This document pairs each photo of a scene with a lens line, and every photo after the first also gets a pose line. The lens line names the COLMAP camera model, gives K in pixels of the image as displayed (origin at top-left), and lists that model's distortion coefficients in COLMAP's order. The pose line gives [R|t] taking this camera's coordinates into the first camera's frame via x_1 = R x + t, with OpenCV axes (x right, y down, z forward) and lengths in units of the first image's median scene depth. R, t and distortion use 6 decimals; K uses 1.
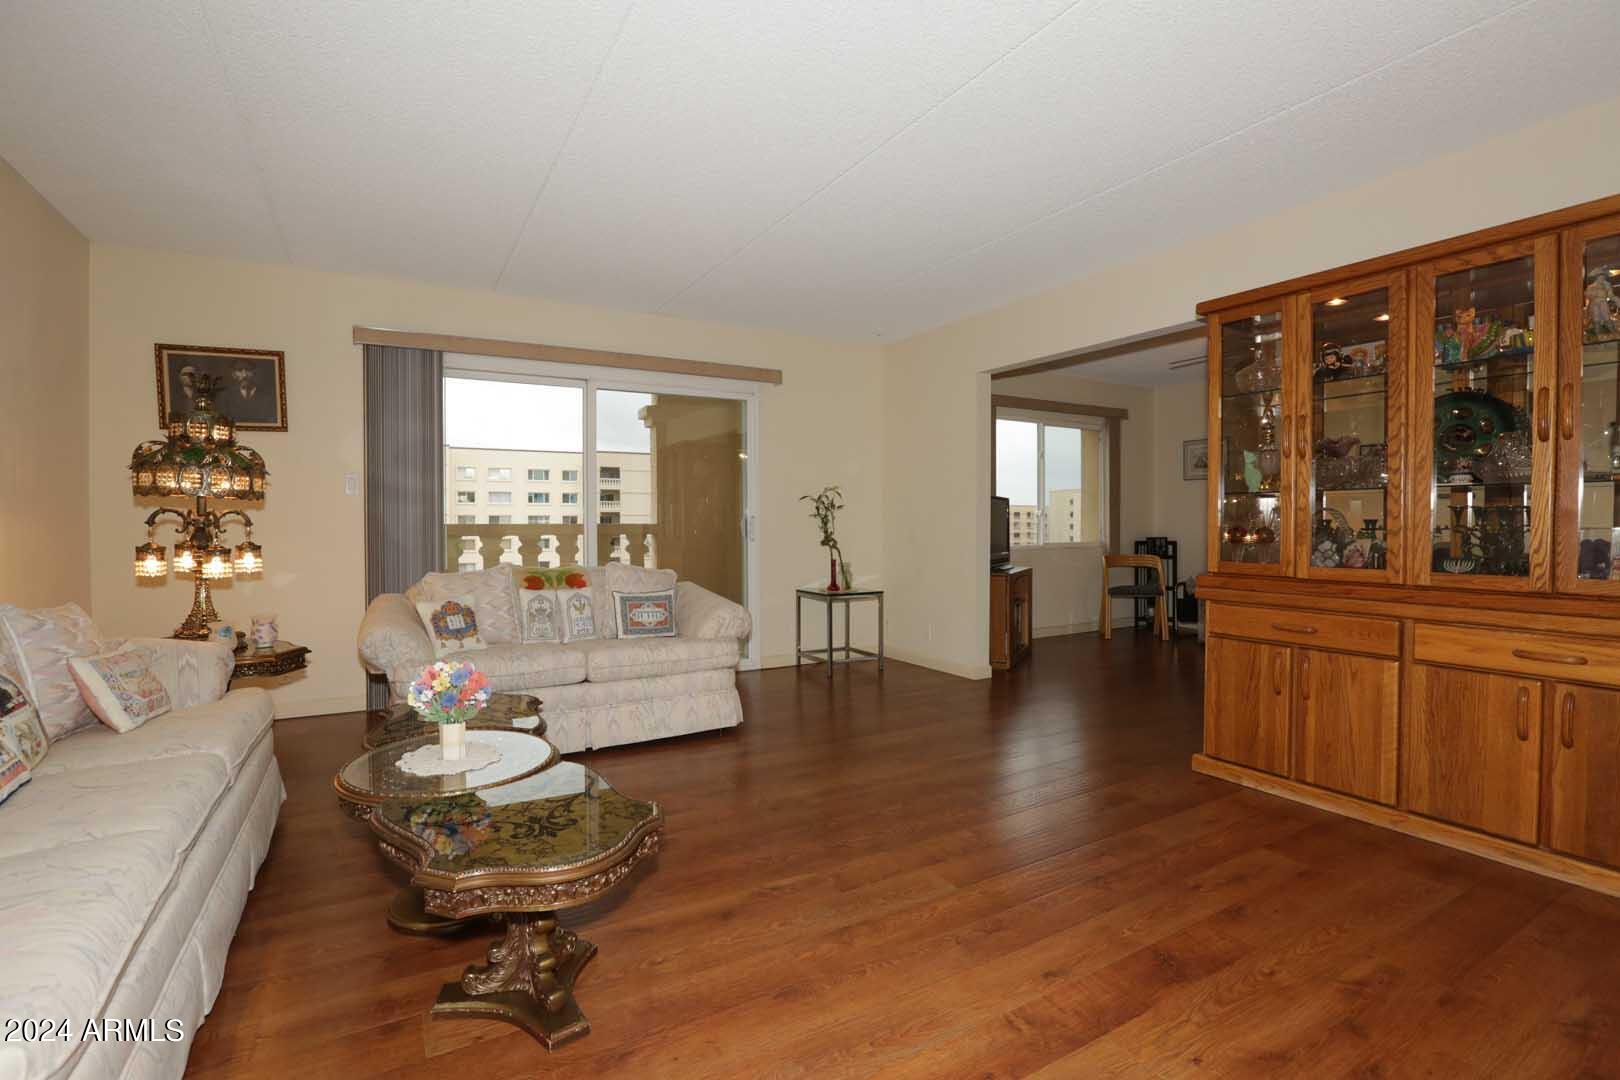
lens RADIAL K [[746.2, 0, 804.7], [0, 746.2, 536.3], [0, 0, 1]] dist [-0.048844, 0.015077]
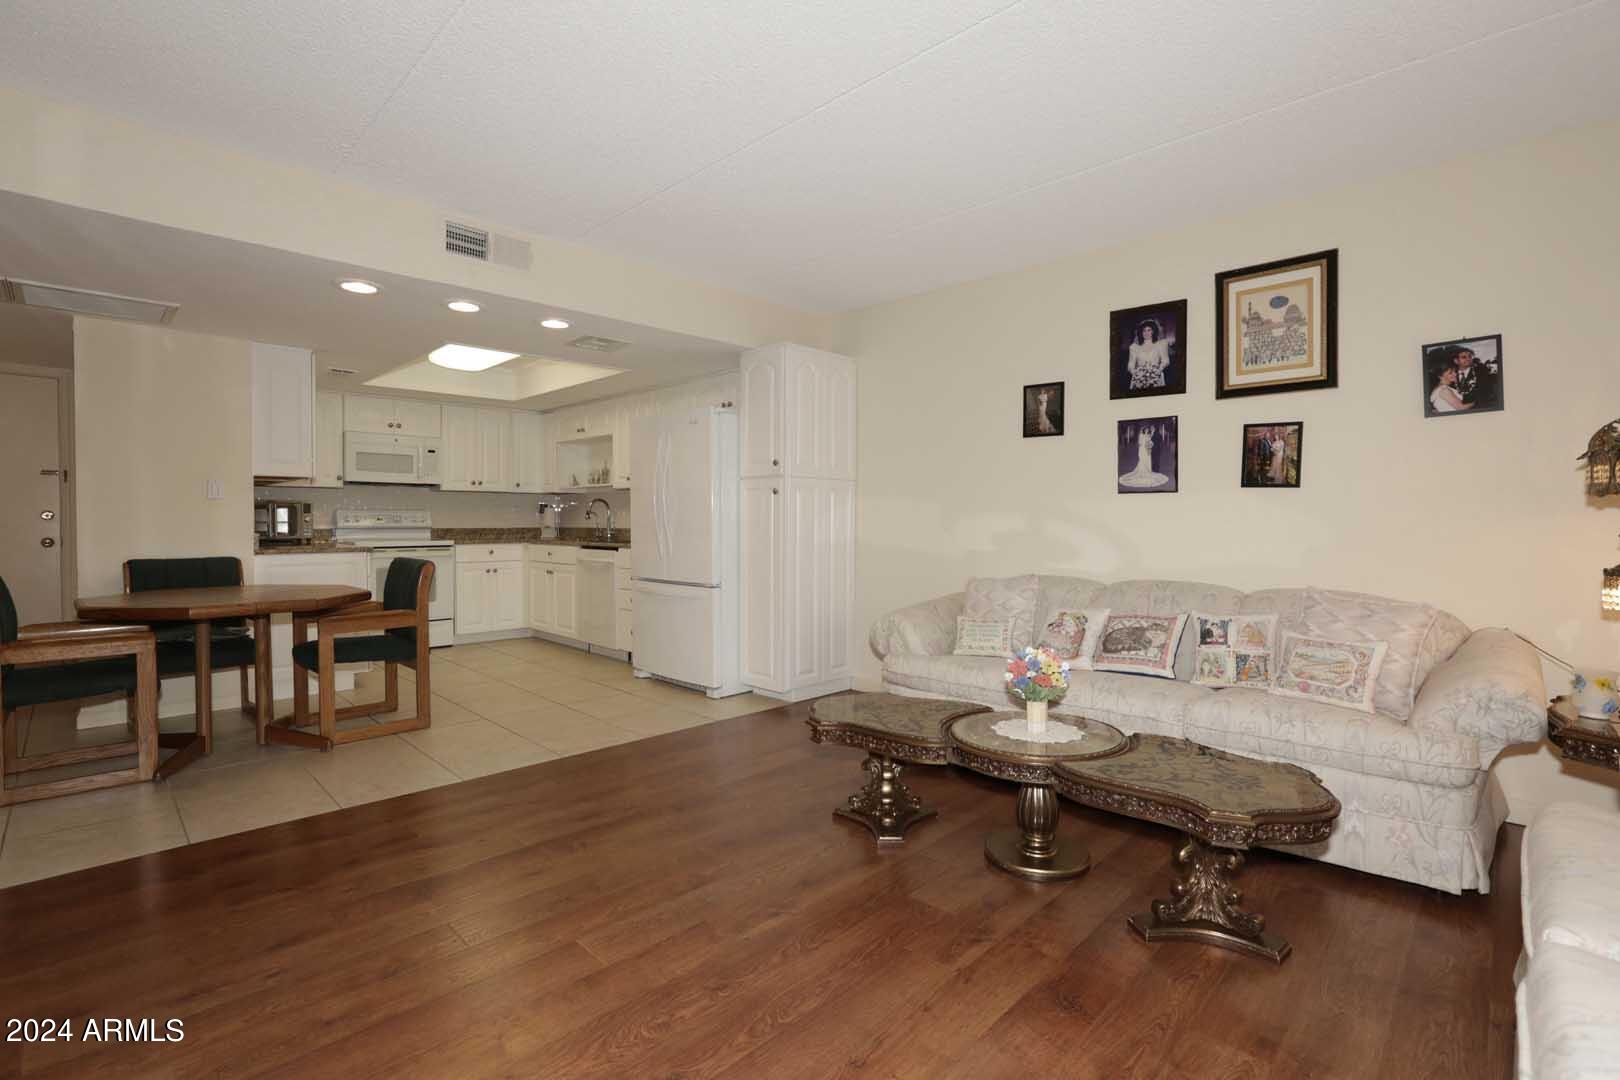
lens RADIAL K [[746.2, 0, 803.4], [0, 746.2, 536.2], [0, 0, 1]] dist [-0.048844, 0.015077]
pose [[-0.964173, 0.003896, -0.265247, 0.099034], [-0.006394, 0.999260, 0.037919, -0.025570], [0.265199, 0.038257, -0.963434, 1.073011]]
